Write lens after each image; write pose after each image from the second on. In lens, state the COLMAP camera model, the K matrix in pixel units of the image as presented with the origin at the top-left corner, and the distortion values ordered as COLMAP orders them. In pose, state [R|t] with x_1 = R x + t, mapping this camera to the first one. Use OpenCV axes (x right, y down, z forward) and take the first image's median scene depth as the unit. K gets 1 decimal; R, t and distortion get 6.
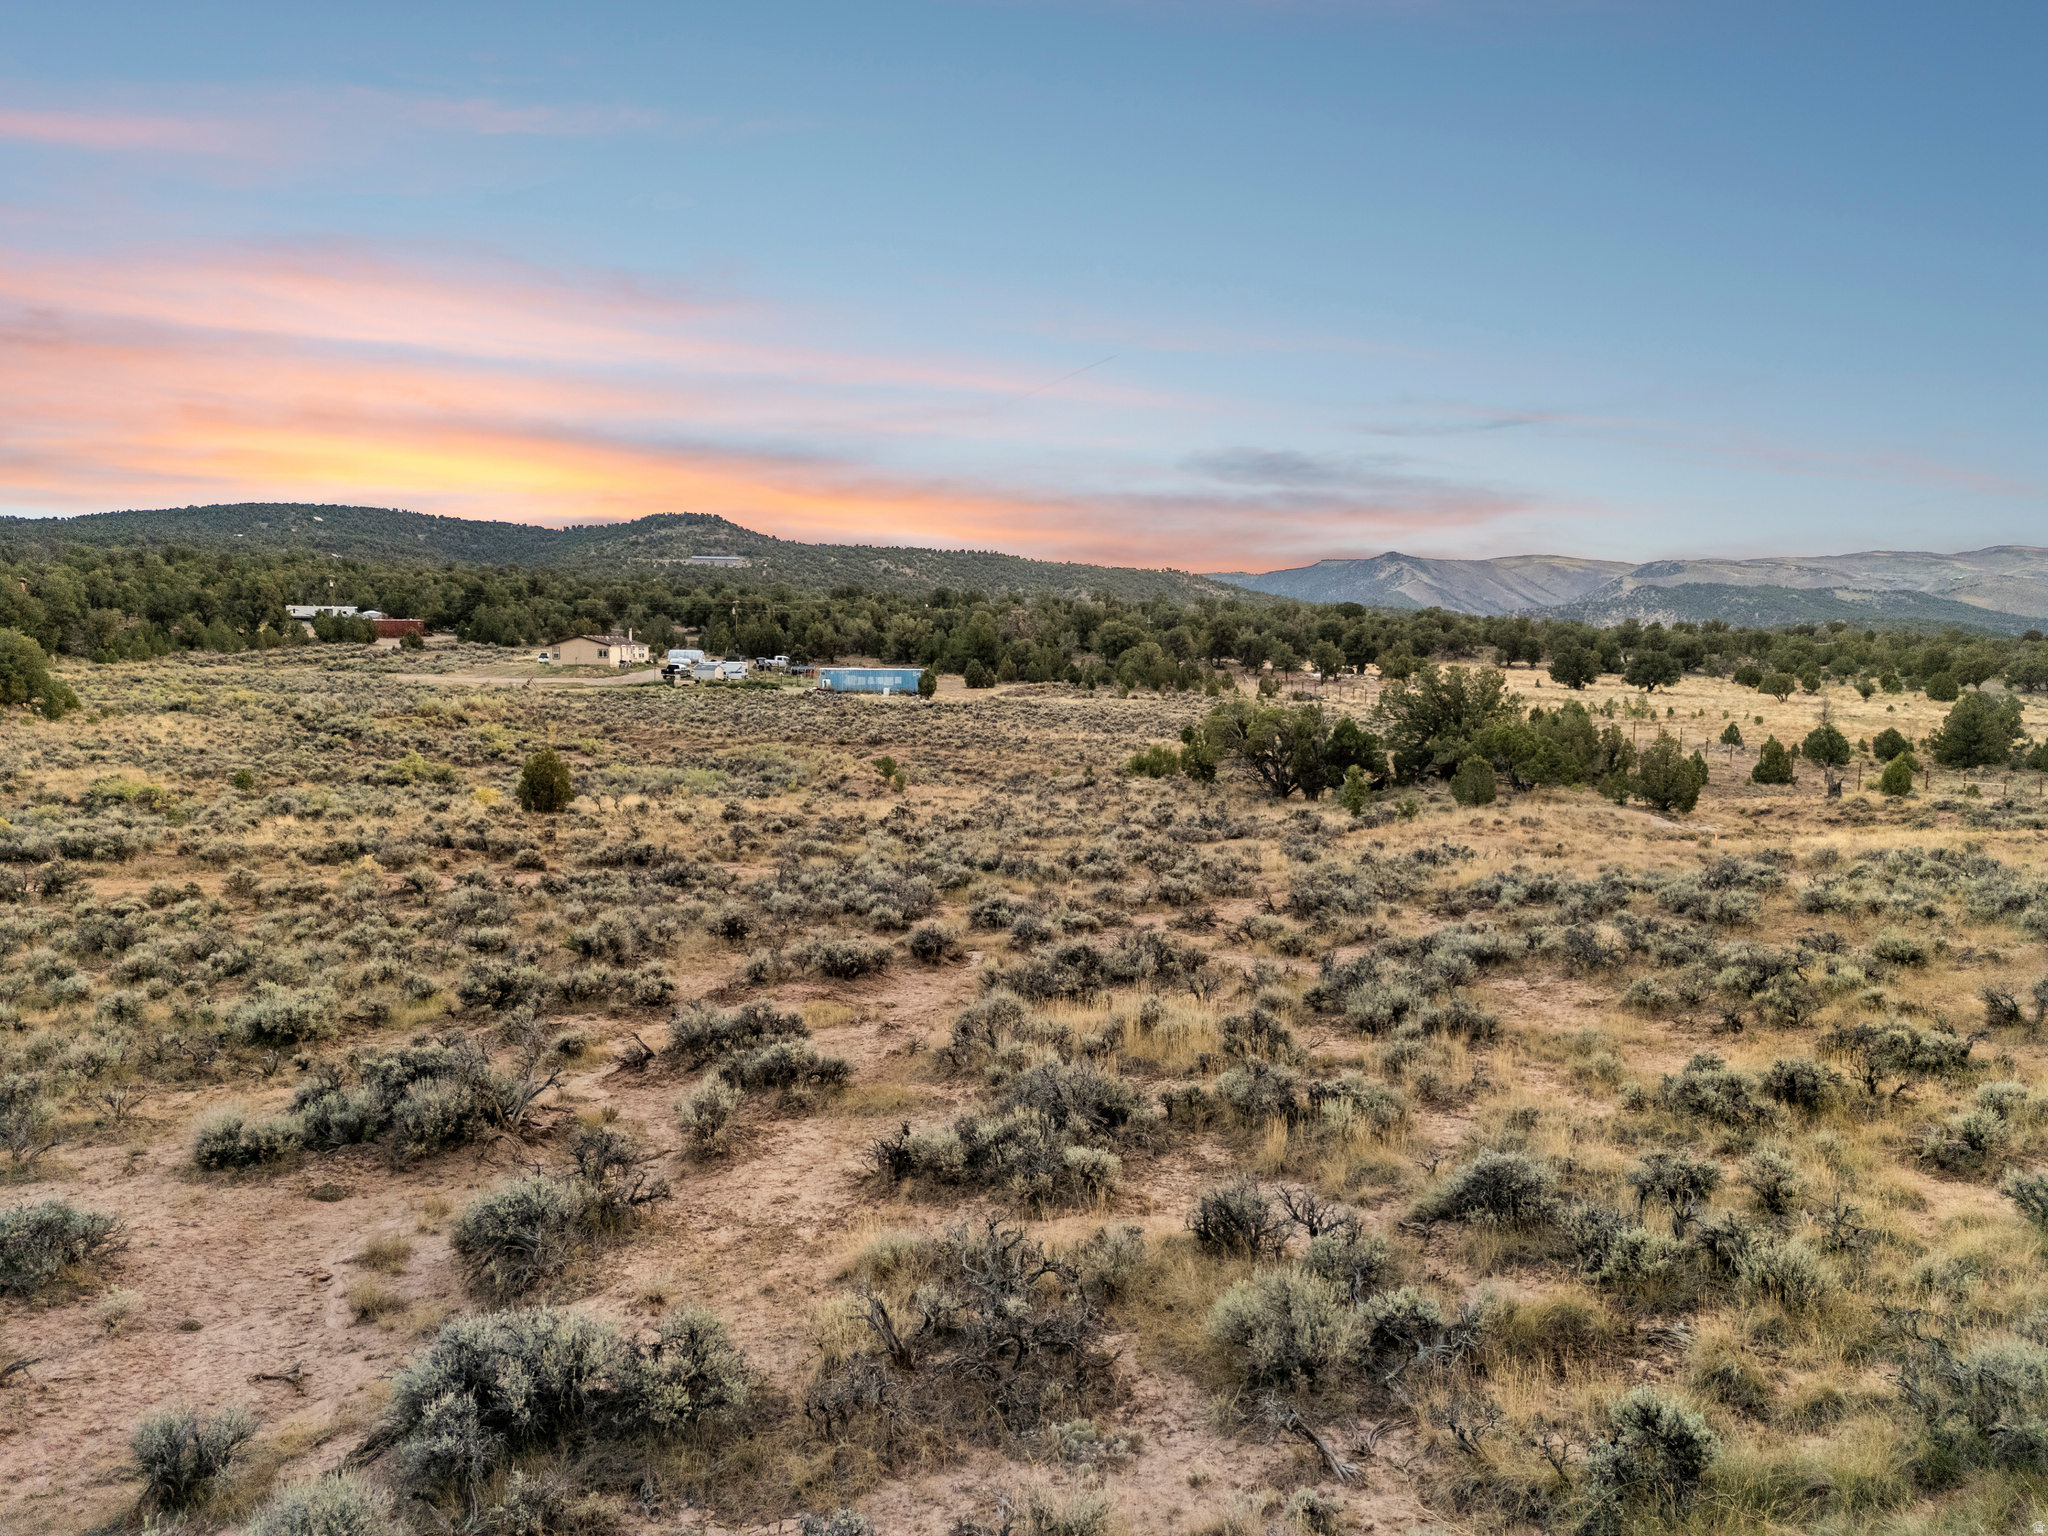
lens RADIAL K [[1461.6, 0, 1024.0], [0, 1461.6, 768.0], [0, 0, 1]] dist [0.064270, -0.105452]
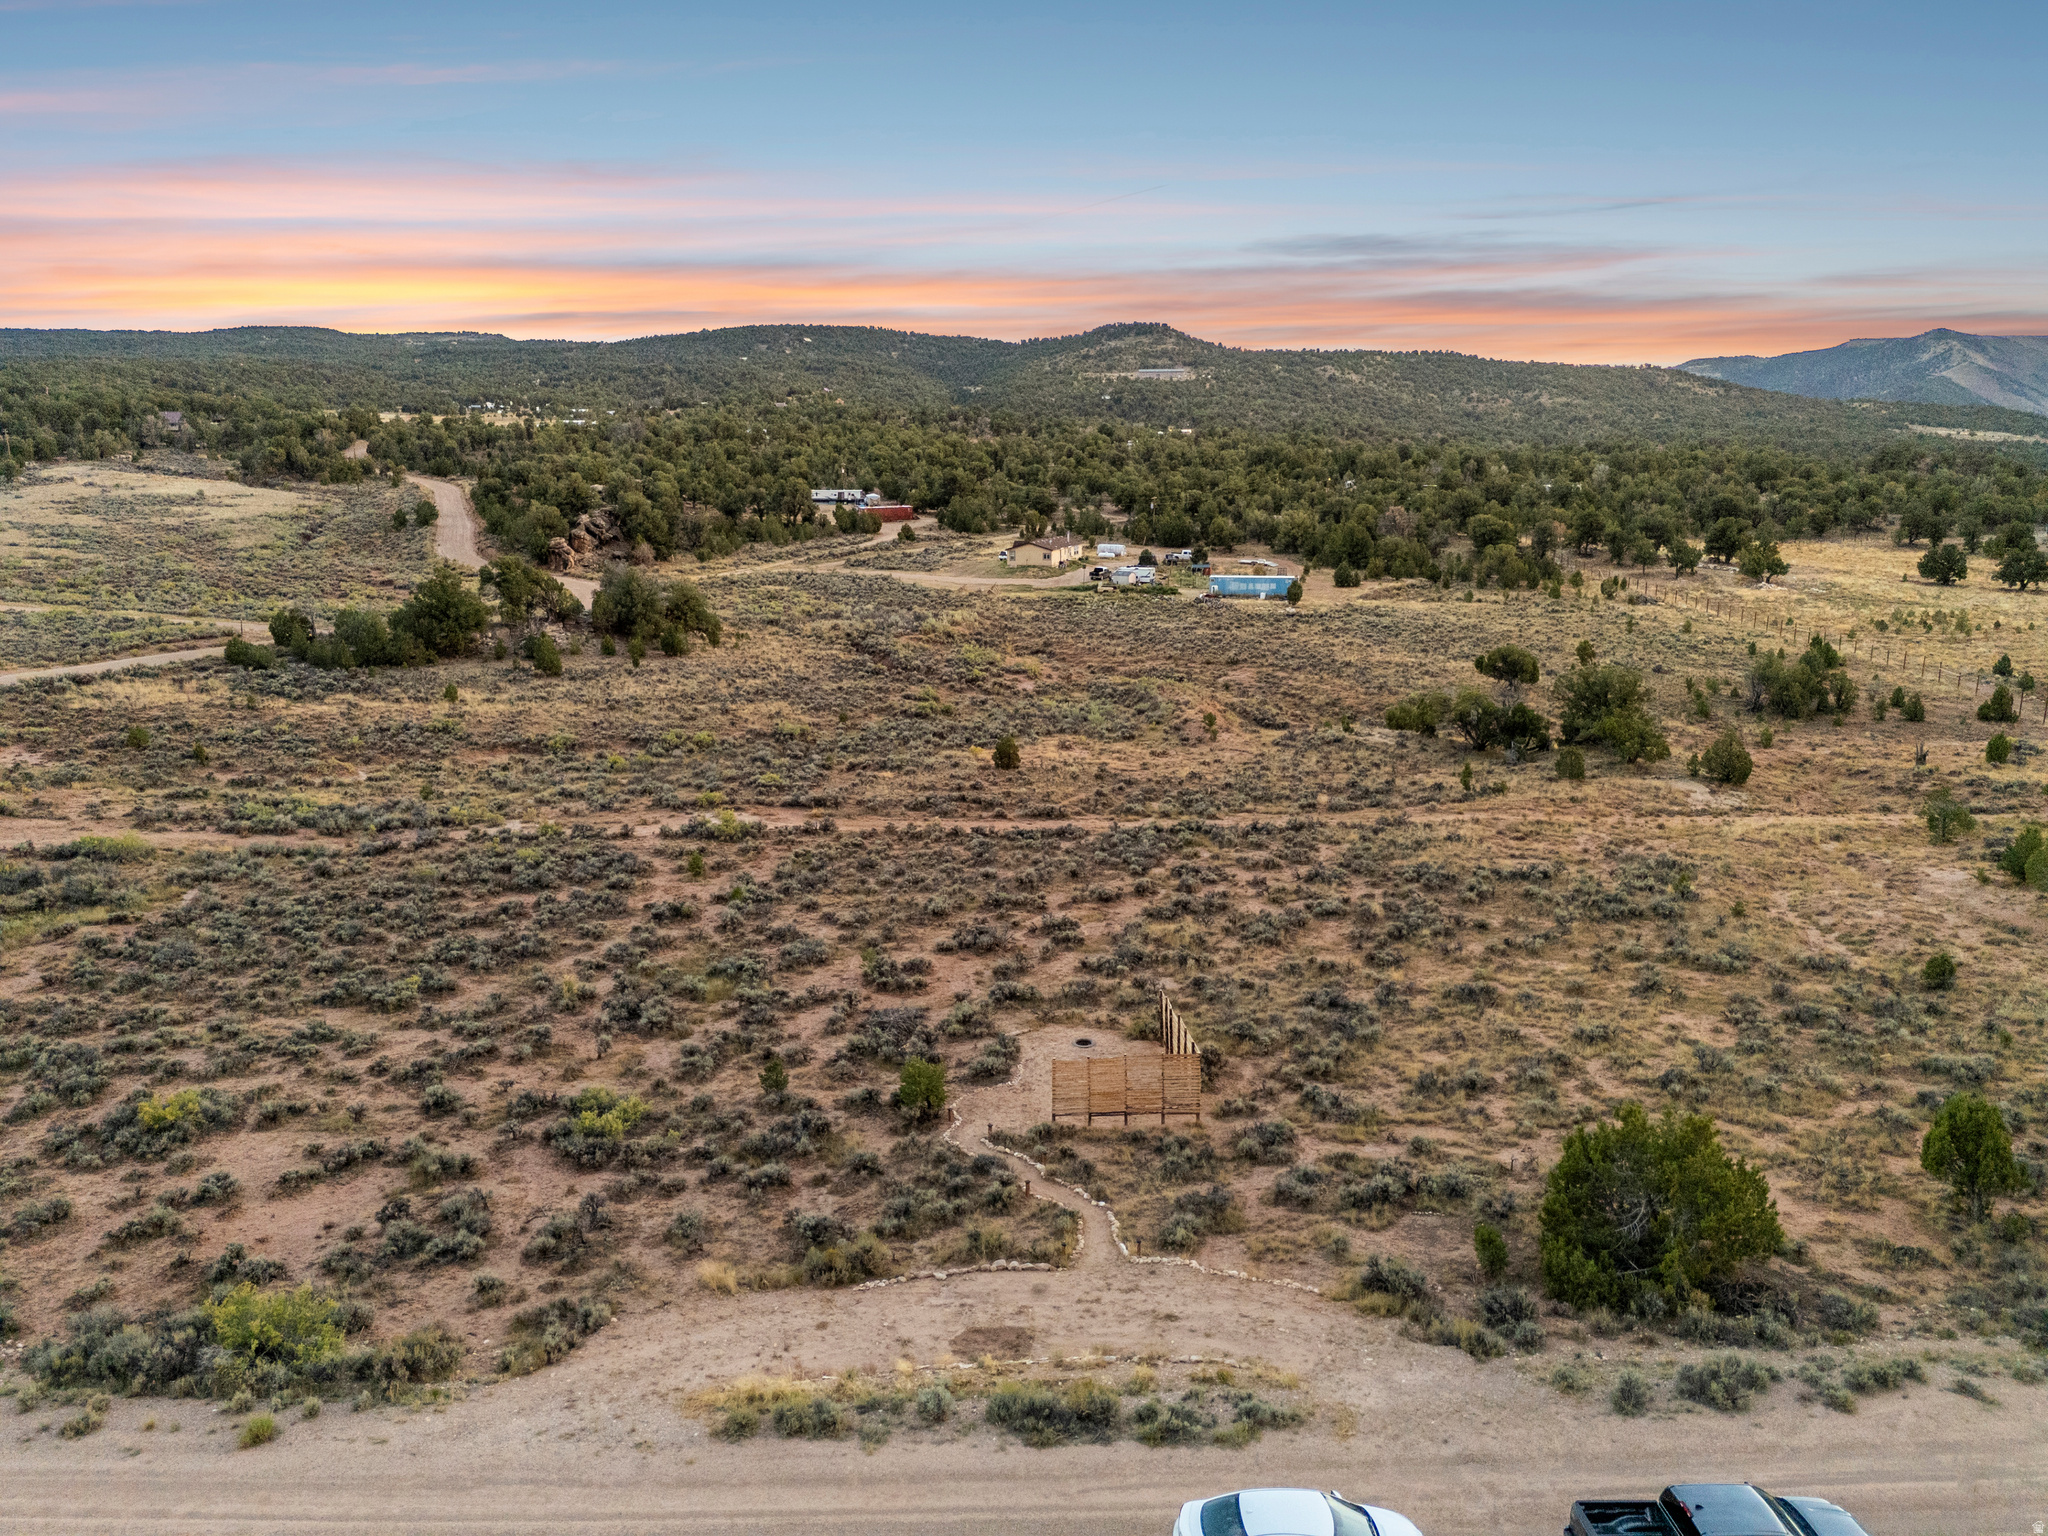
lens RADIAL K [[1461.6, 0, 1024.0], [0, 1461.6, 768.0], [0, 0, 1]] dist [0.064270, -0.105452]
pose [[0.955590, 0.057013, -0.289133, 0.073560], [-0.017284, 0.990262, 0.138141, -0.069450], [0.294194, -0.127009, 0.947269, -0.236996]]
